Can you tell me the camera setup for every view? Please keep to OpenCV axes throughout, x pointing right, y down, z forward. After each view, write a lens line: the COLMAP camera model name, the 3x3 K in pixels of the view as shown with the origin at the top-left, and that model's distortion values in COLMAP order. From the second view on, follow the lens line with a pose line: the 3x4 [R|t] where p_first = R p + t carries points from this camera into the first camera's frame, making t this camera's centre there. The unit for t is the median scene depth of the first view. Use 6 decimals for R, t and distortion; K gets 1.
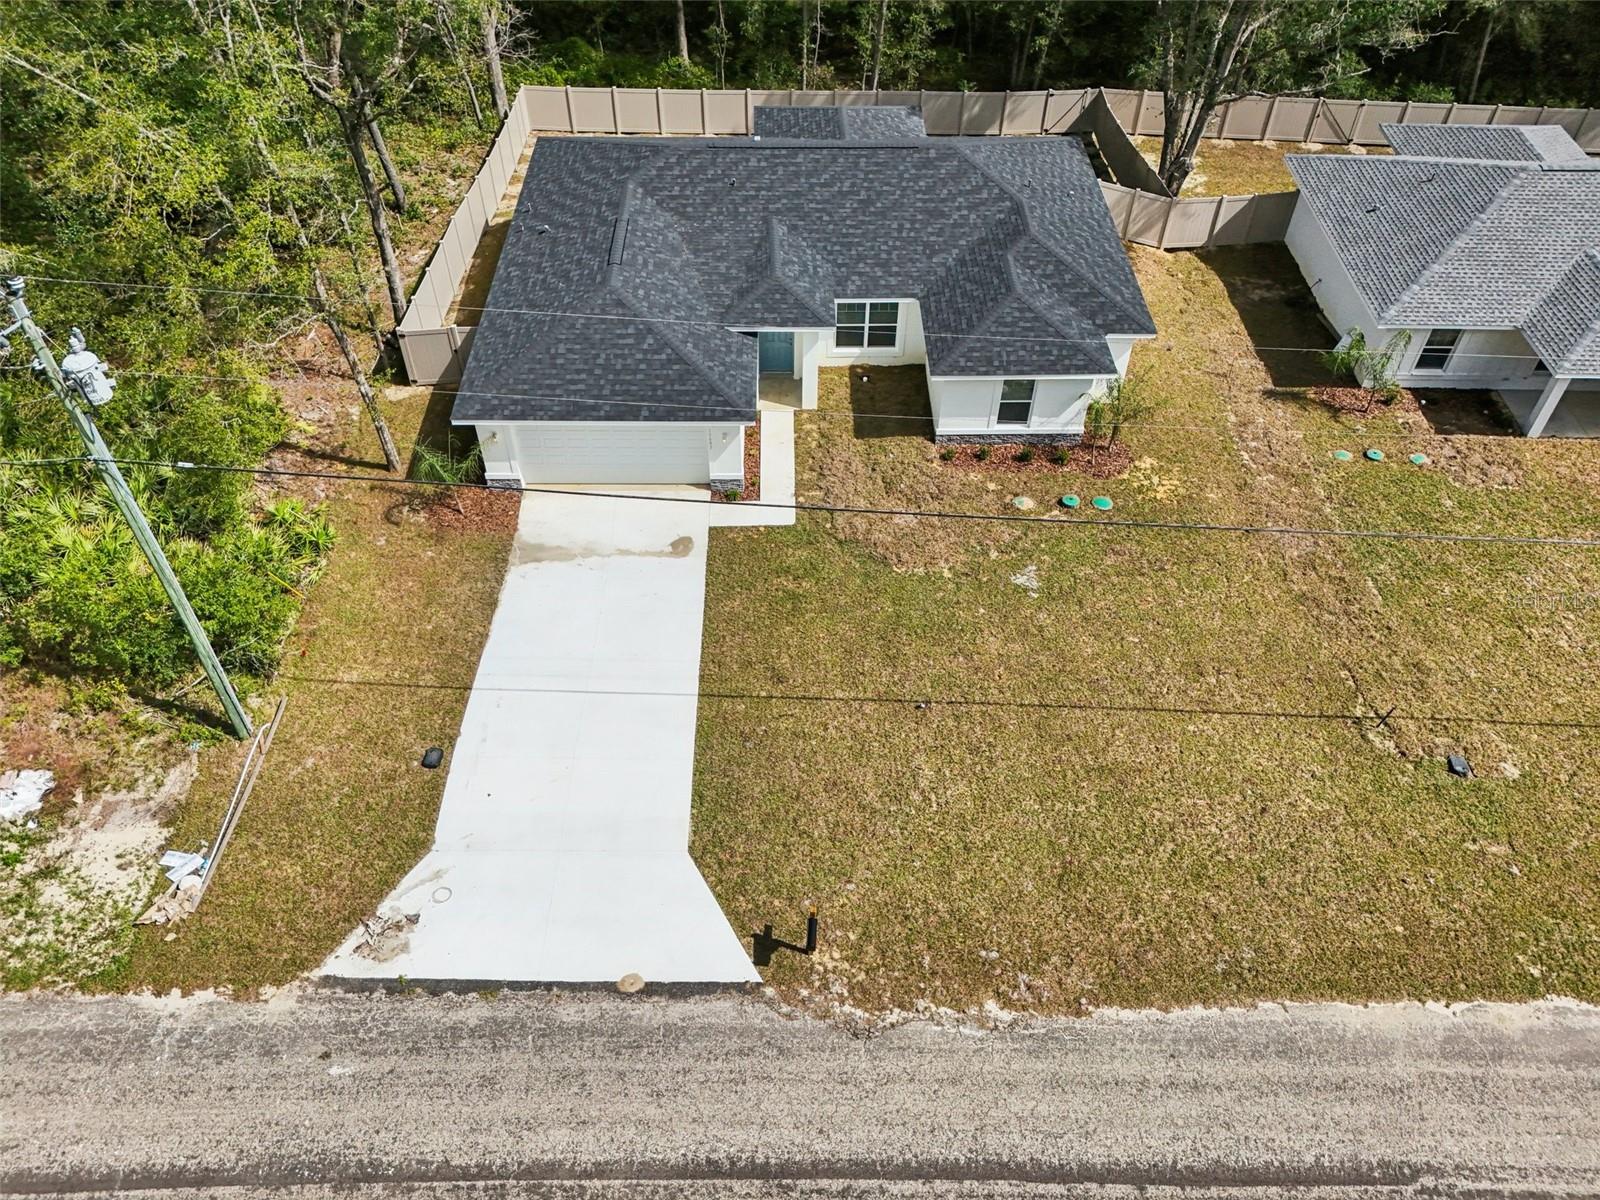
lens RADIAL K [[1178.8, 0, 802.4], [0, 1178.8, 593.5], [0, 0, 1]] dist [0.062841, -0.049032]
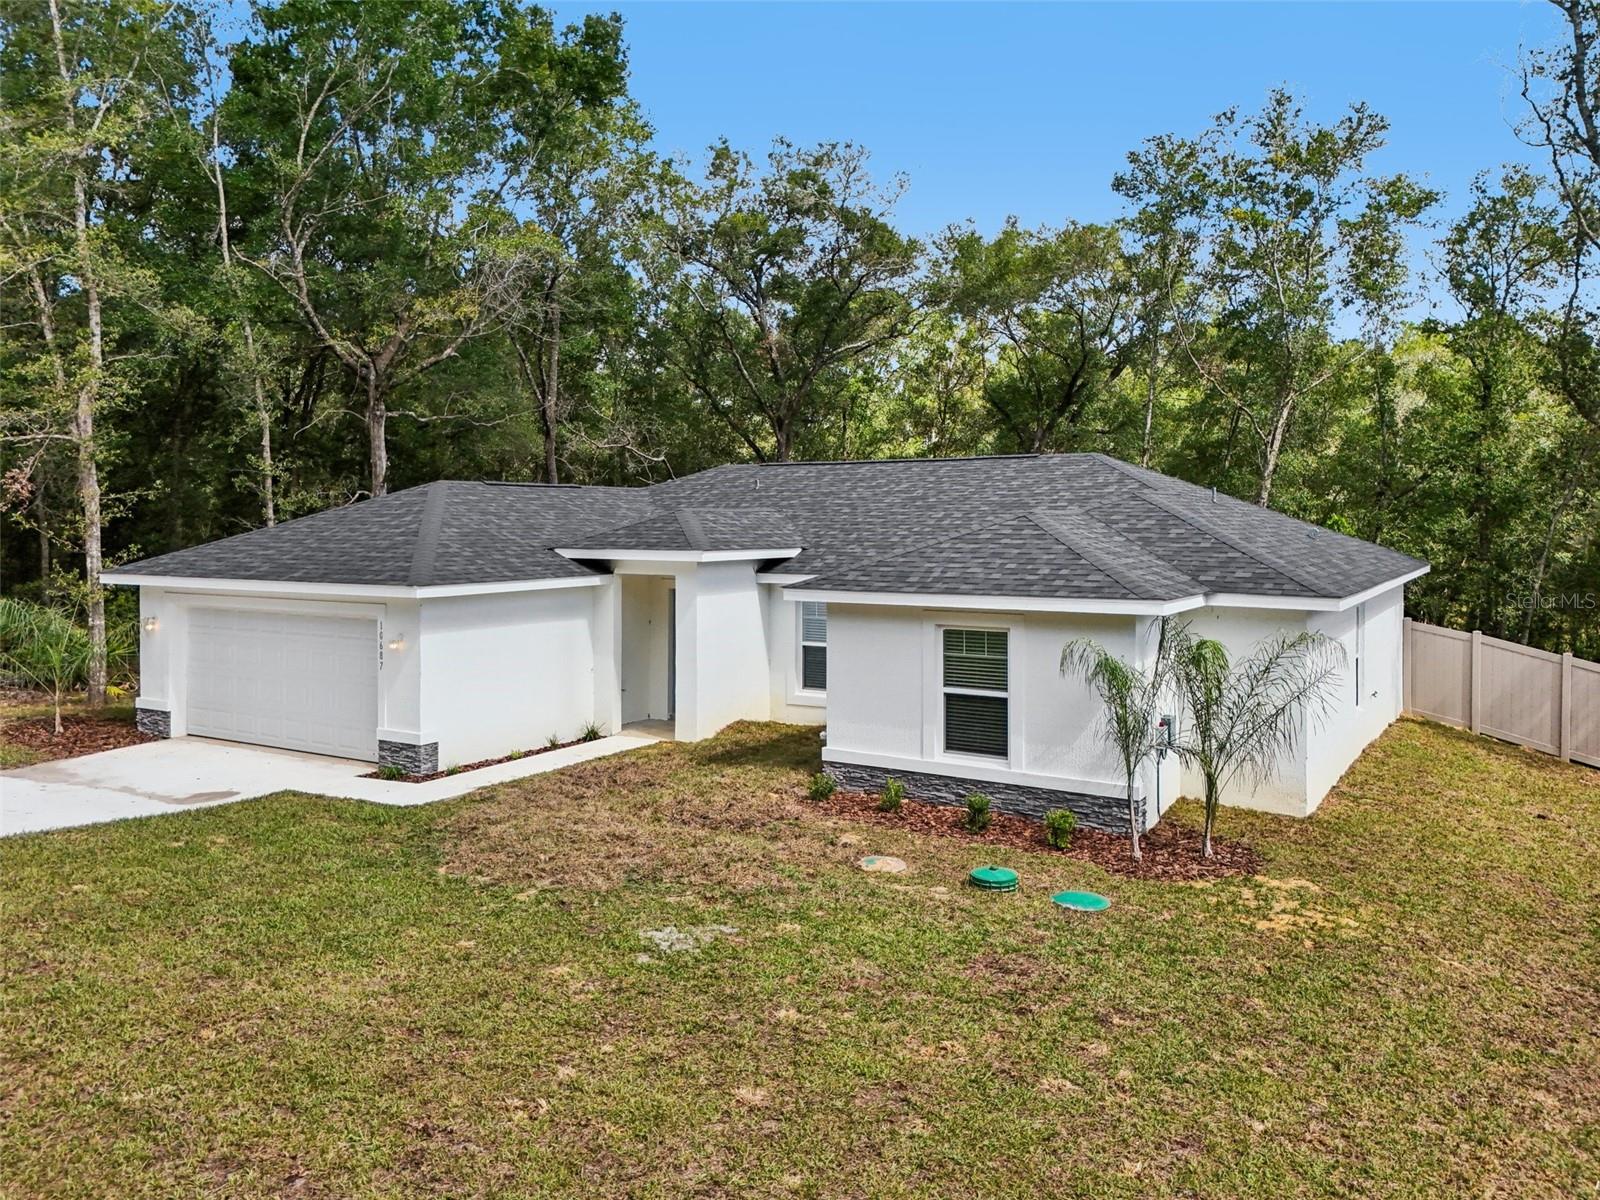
lens RADIAL K [[1178.8, 0, 814.2], [0, 1178.8, 559.8], [0, 0, 1]] dist [0.062841, -0.049032]
pose [[0.849898, 0.008223, -0.526883, 0.391168], [-0.372865, 0.715916, -0.590284, 0.092948], [0.372350, 0.698138, 0.611522, 0.725407]]
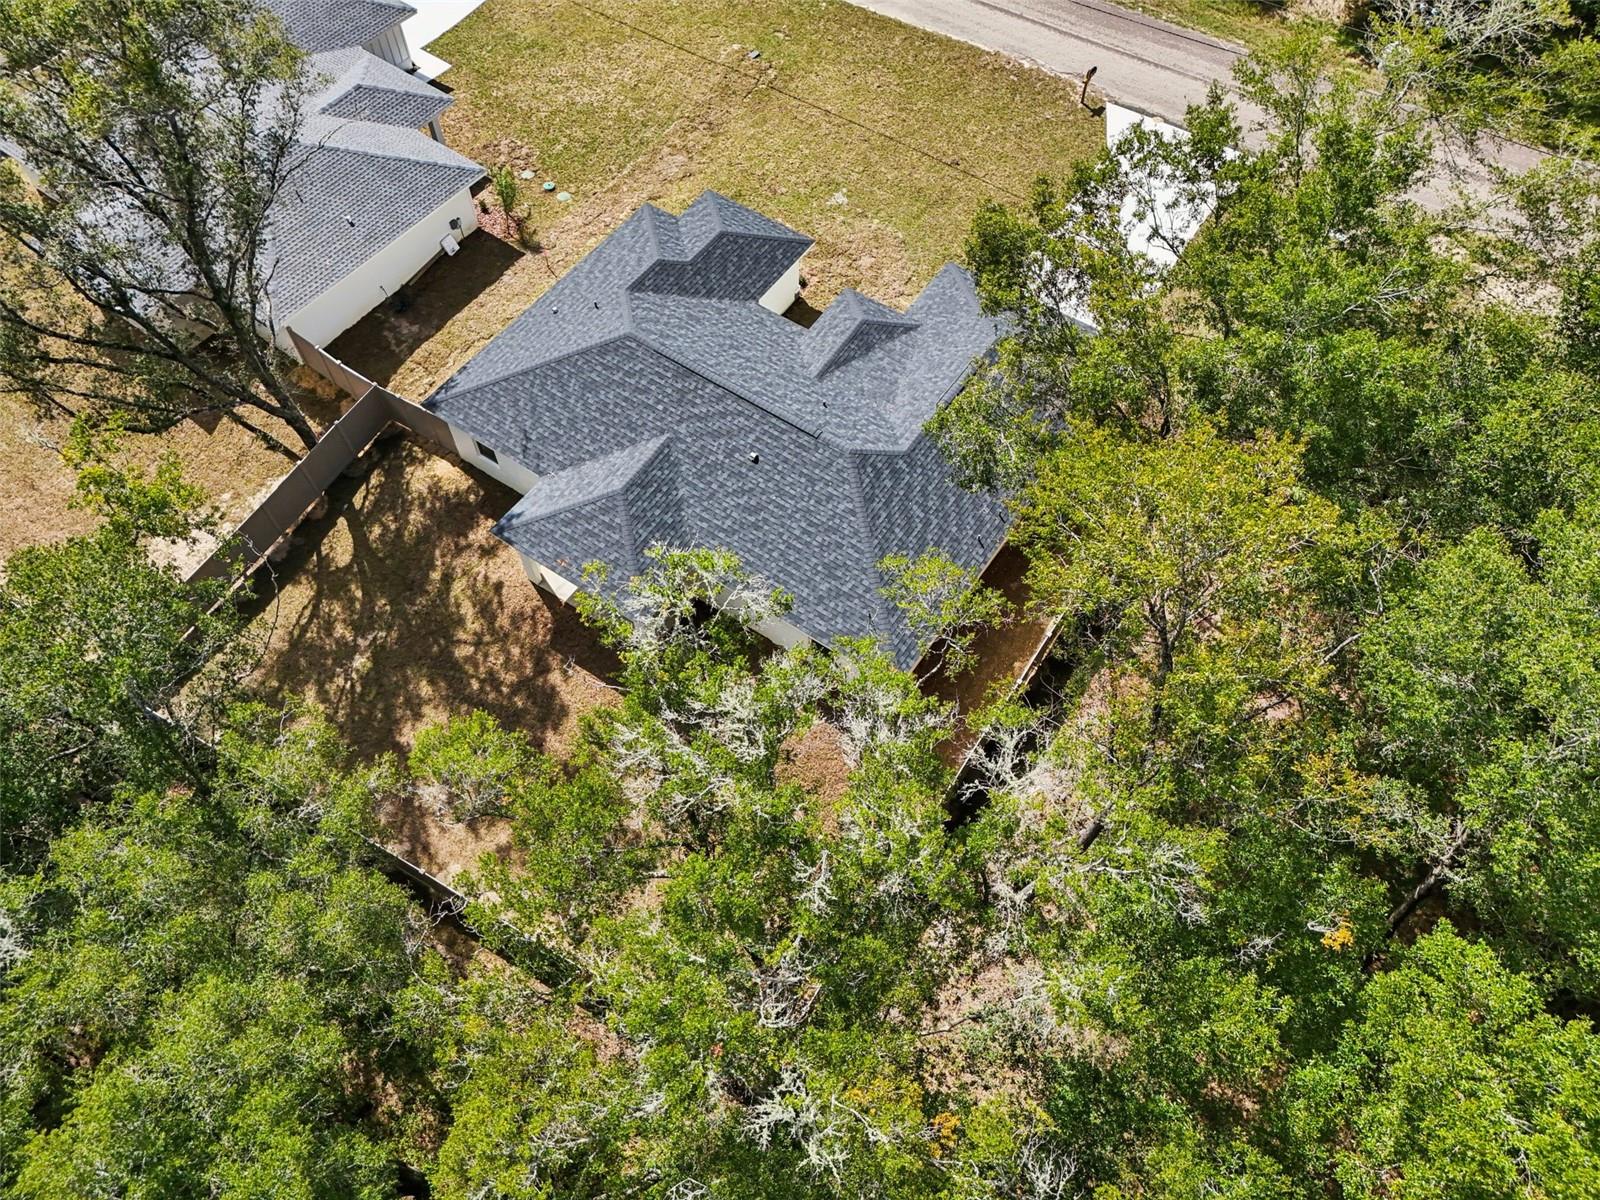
lens RADIAL K [[1178.8, 0, 809.0], [0, 1178.8, 594.5], [0, 0, 1]] dist [0.062841, -0.049032]
pose [[-0.819655, -0.493448, 0.290991, -0.516969], [0.399595, -0.128515, 0.907638, -1.567447], [-0.410475, 0.860229, 0.302517, 0.975304]]
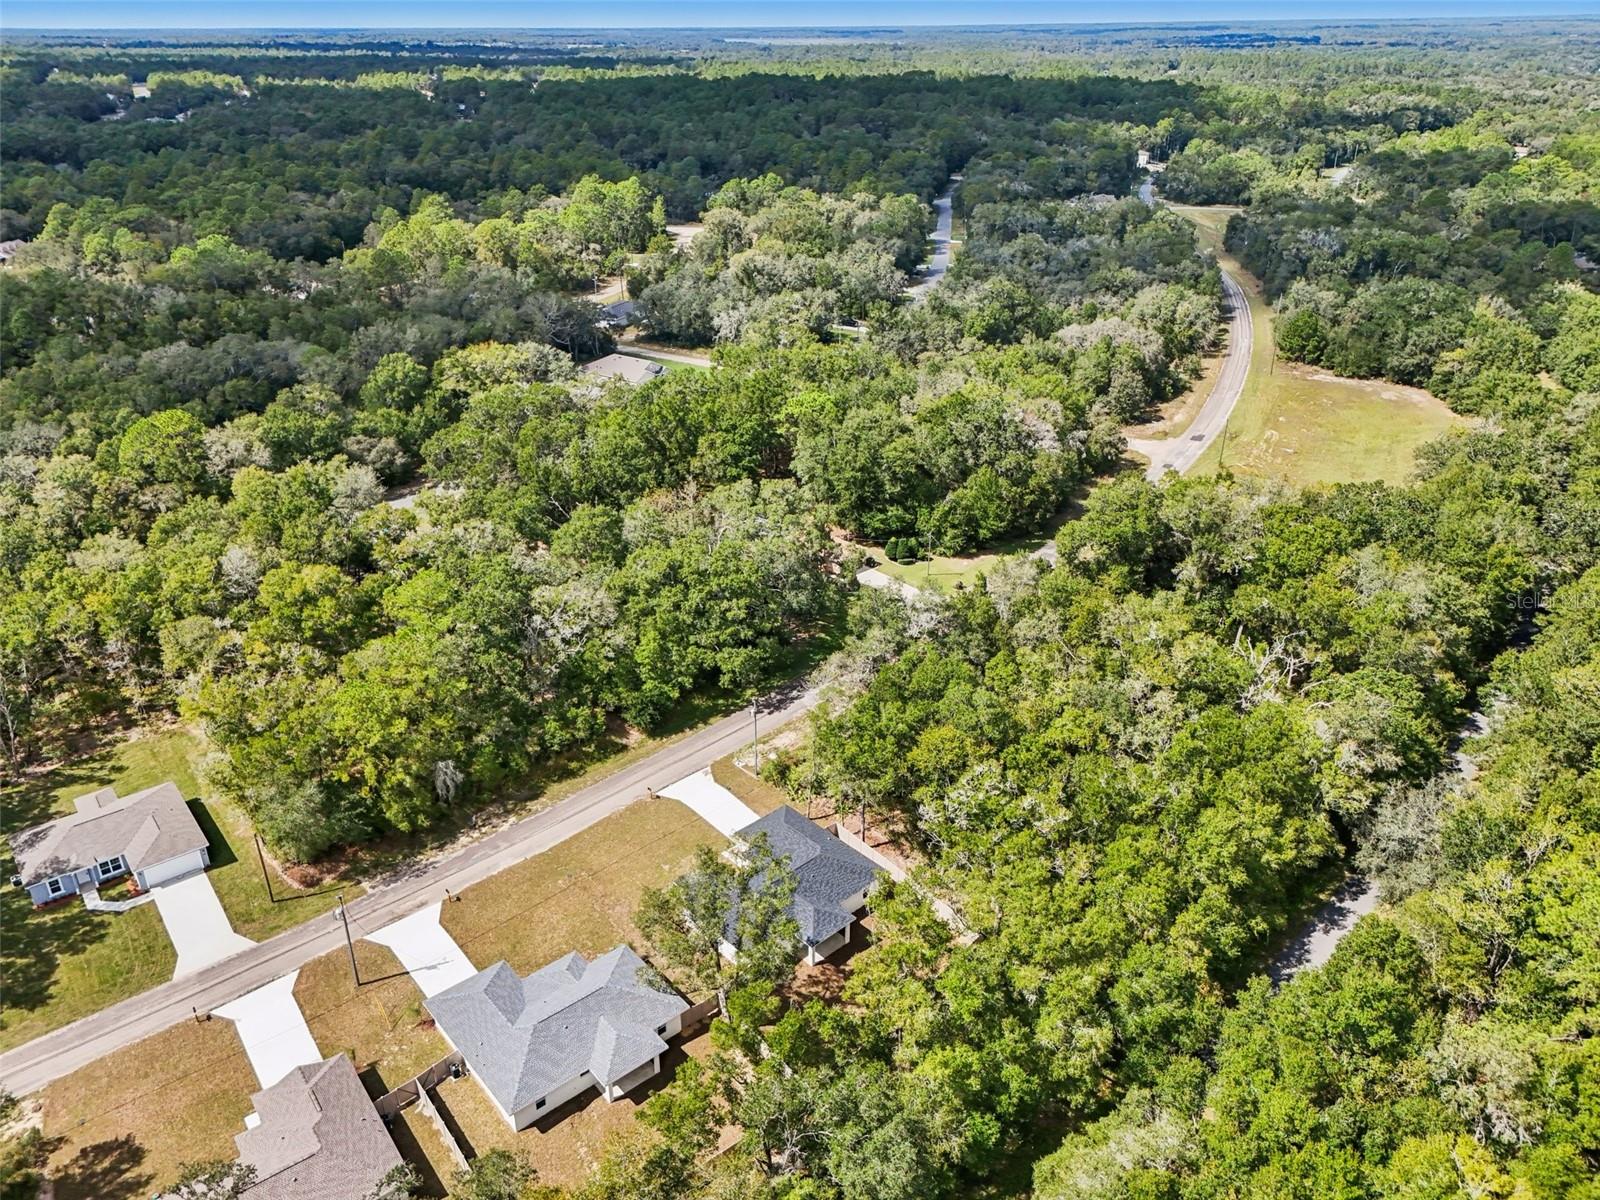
lens RADIAL K [[1178.8, 0, 802.7], [0, 1178.8, 594.3], [0, 0, 1]] dist [0.062841, -0.049032]
pose [[-0.742017, 0.285528, -0.606535, 2.100875], [-0.480054, 0.405216, 0.778041, -3.908534], [0.467930, 0.868489, -0.163608, 1.056776]]
